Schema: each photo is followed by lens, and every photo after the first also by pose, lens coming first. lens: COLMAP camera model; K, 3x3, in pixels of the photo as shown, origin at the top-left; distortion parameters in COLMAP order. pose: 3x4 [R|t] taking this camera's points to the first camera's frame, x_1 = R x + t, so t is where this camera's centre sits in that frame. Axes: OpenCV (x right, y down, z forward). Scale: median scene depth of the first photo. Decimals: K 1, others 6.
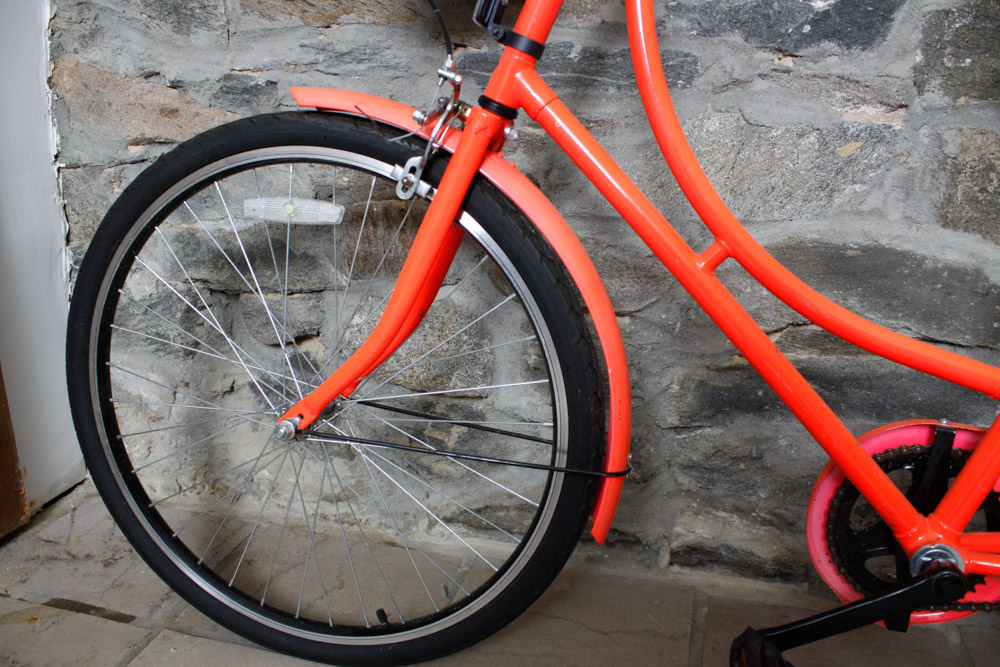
lens RADIAL K [[817.1, 0, 494.0], [0, 817.1, 349.1], [0, 0, 1]] dist [-0.163532, 0.130141]
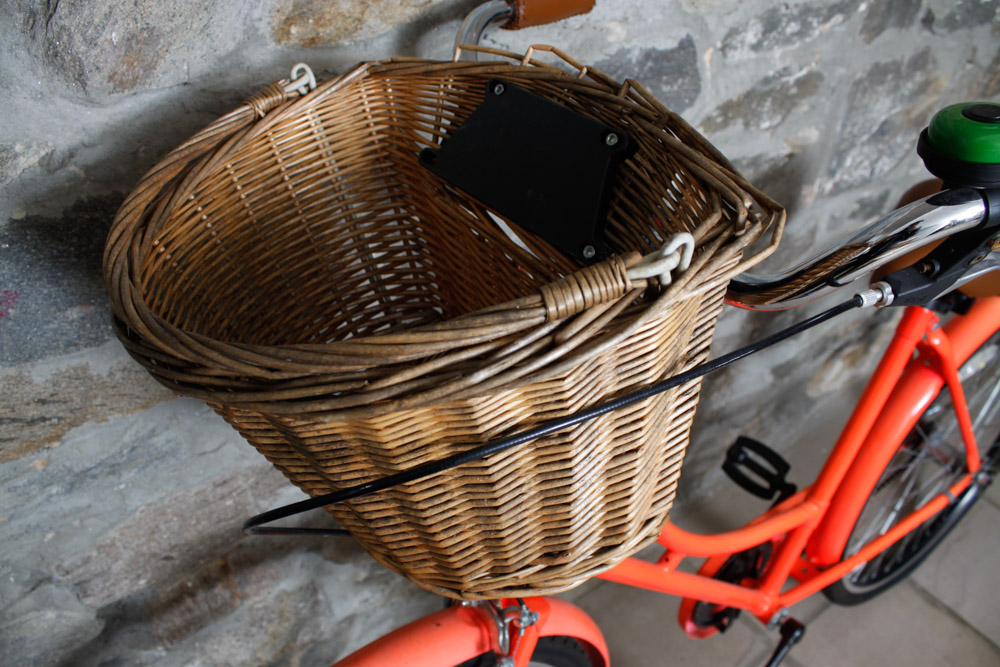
lens RADIAL K [[817.1, 0, 505.8], [0, 817.1, 353.4], [0, 0, 1]] dist [-0.163532, 0.130141]
pose [[0.622644, -0.494247, 0.606659, -0.346743], [0.192272, 0.848142, 0.493646, -0.766086], [-0.758516, -0.190722, 0.623120, 0.362525]]
